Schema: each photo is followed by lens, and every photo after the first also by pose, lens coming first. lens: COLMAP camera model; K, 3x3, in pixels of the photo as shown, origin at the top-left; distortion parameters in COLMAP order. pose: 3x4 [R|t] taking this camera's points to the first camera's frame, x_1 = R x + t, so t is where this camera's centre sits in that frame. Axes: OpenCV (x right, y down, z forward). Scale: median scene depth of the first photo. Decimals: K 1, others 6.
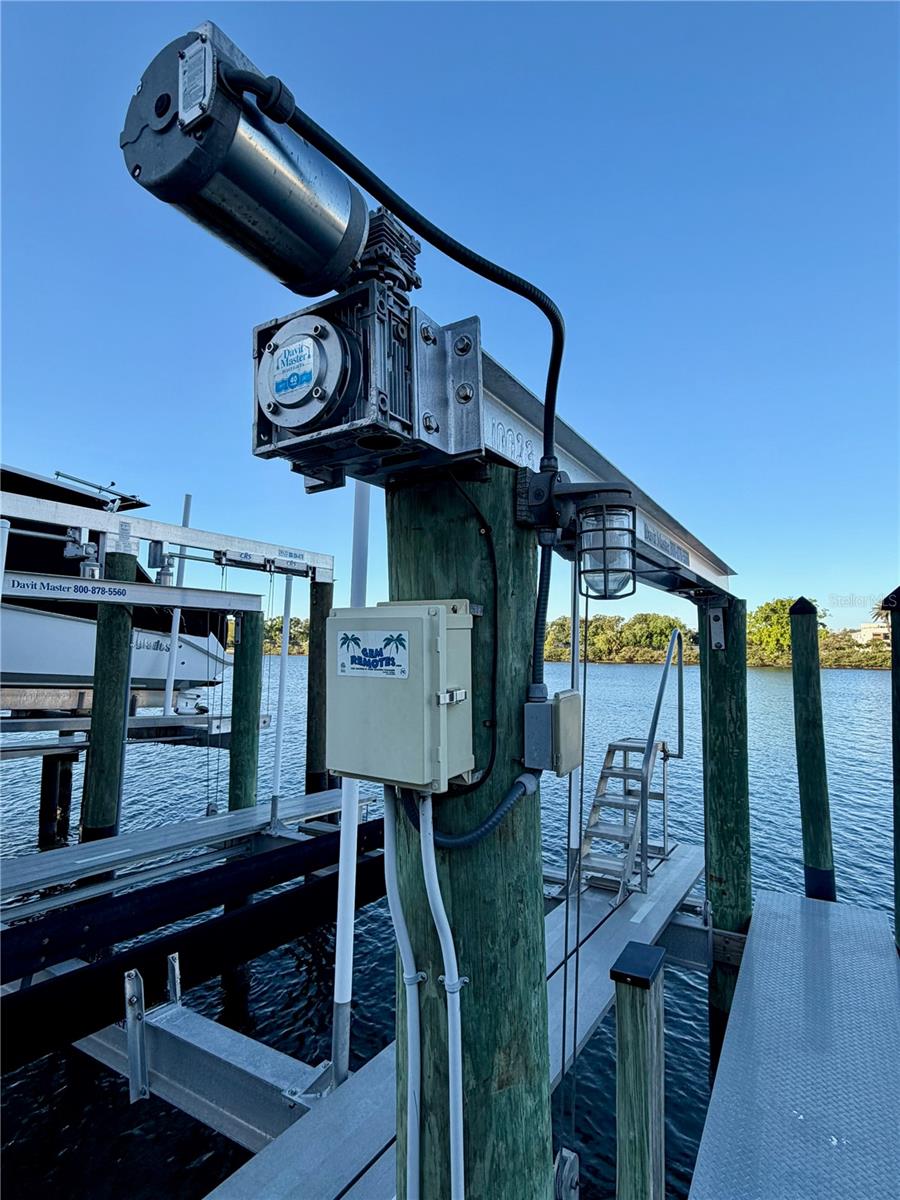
lens RADIAL K [[627.9, 0, 451.4], [0, 627.9, 599.9], [0, 0, 1]] dist [0.007380, -0.002634]
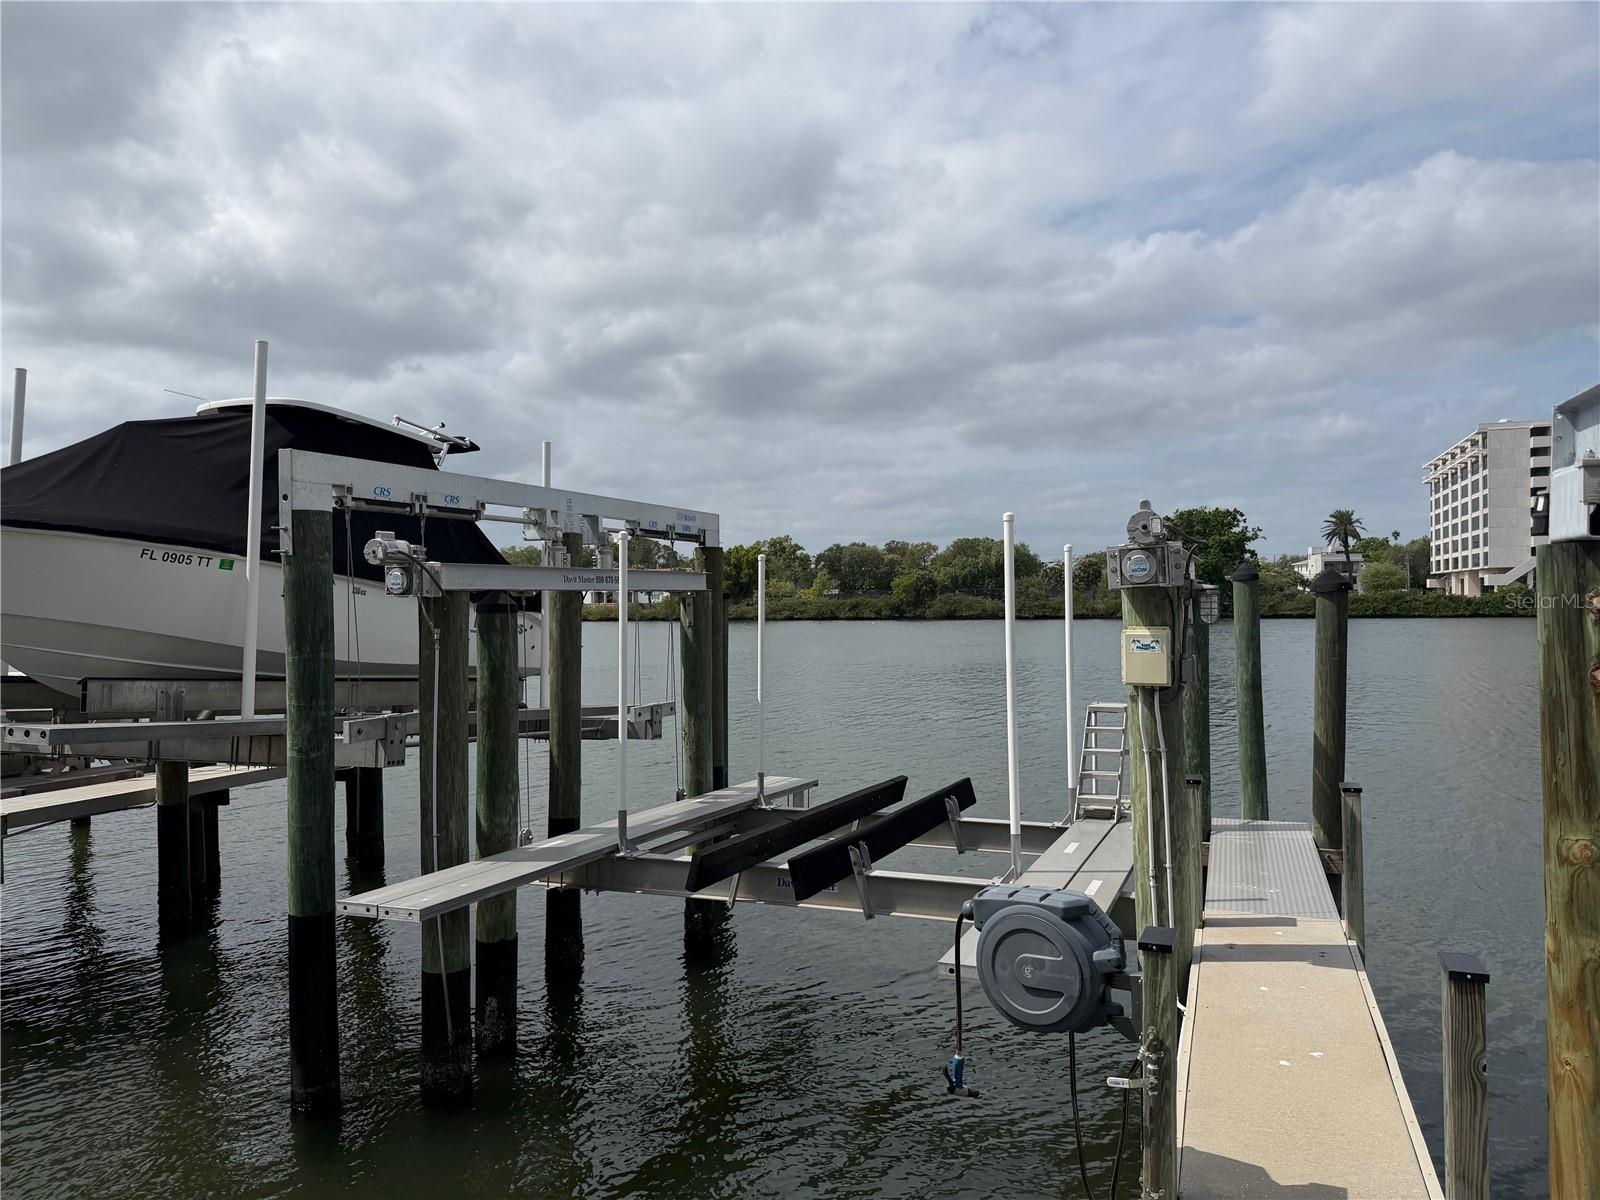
lens RADIAL K [[1089.8, 0, 799.4], [0, 1089.8, 630.0], [0, 0, 1]] dist [0.010125, -0.039881]
pose [[0.989885, -0.029562, 0.138755, -1.008235], [0.015248, 0.994552, 0.103116, -0.226176], [-0.141047, -0.099957, 0.984944, -1.607246]]
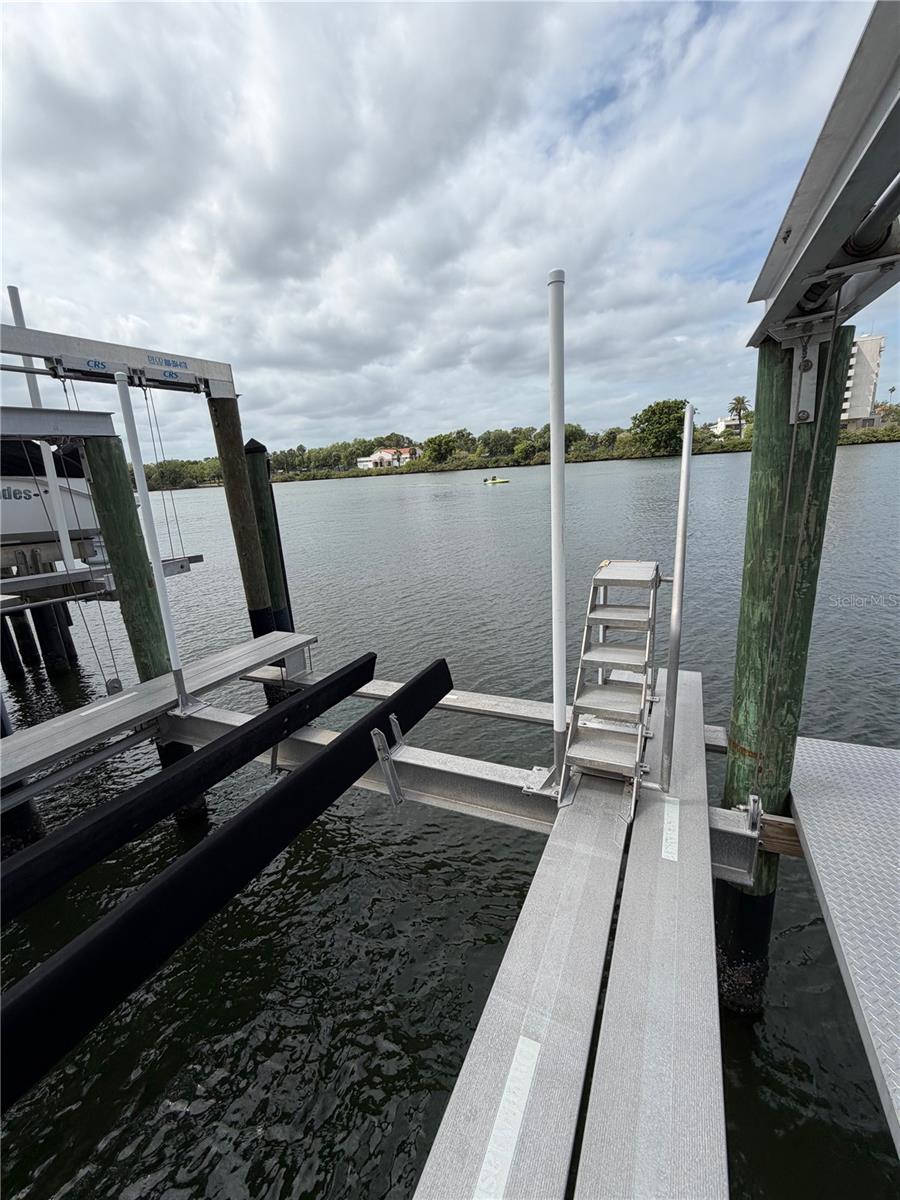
lens RADIAL K [[493.7, 0, 452.7], [0, 493.7, 603.3], [0, 0, 1]] dist [-0.001738, -0.000928]
pose [[0.991077, -0.109441, 0.076080, 0.076735], [0.076507, 0.934499, 0.347646, 0.079460], [-0.109143, -0.338723, 0.934534, 0.867094]]
